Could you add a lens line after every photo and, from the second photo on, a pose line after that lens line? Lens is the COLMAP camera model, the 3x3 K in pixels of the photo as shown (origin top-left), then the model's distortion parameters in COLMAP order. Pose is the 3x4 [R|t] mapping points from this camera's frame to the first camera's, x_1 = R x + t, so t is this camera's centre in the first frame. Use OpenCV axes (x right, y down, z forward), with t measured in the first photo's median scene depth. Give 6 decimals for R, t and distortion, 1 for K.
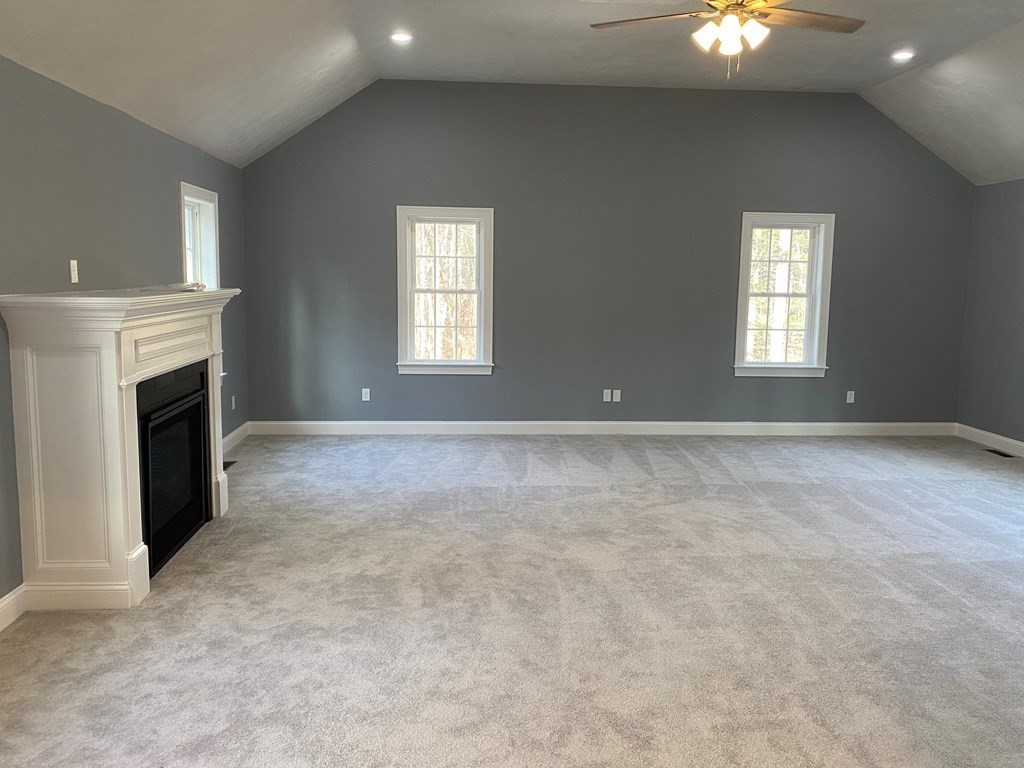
lens RADIAL K [[805.6, 0, 512.0], [0, 805.6, 384.0], [0, 0, 1]] dist [0.126132, -0.259649]
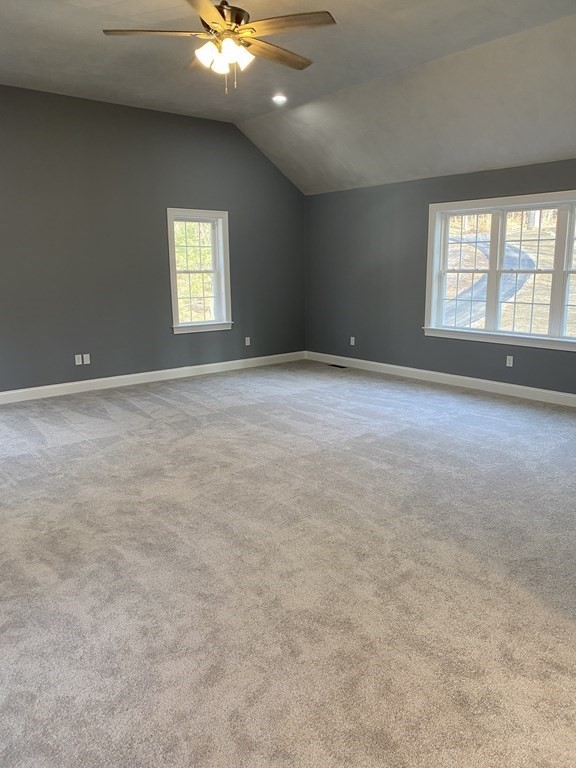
lens RADIAL K [[577.2, 0, 288.0], [0, 577.2, 384.0], [0, 0, 1]] dist [0.079960, -0.145373]
pose [[0.813037, -0.143337, 0.564292, -0.196957], [0.101336, 0.989266, 0.105280, -0.015747], [-0.573326, -0.028413, 0.818835, 0.179155]]
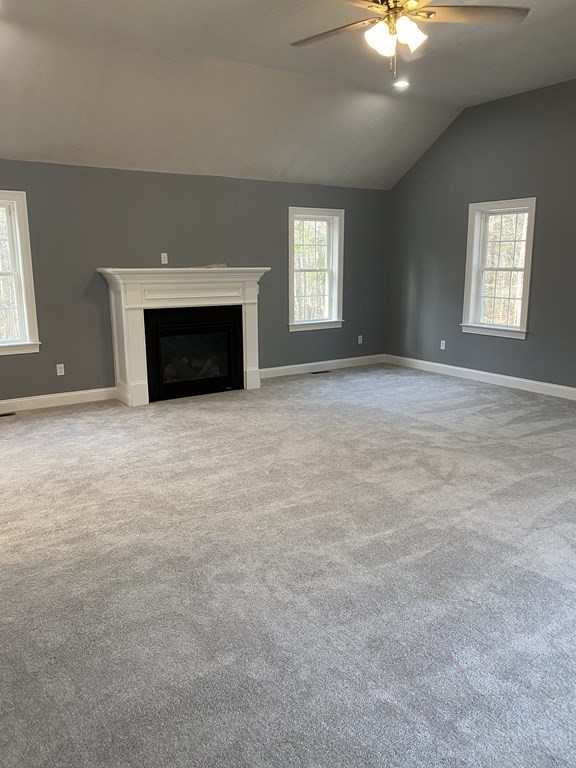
lens RADIAL K [[577.2, 0, 288.0], [0, 577.2, 384.0], [0, 0, 1]] dist [0.079960, -0.145373]
pose [[0.504151, 0.163671, -0.847965, 0.854878], [-0.104213, 0.986232, 0.128400, -0.033081], [0.857305, 0.023636, 0.514266, 0.403050]]
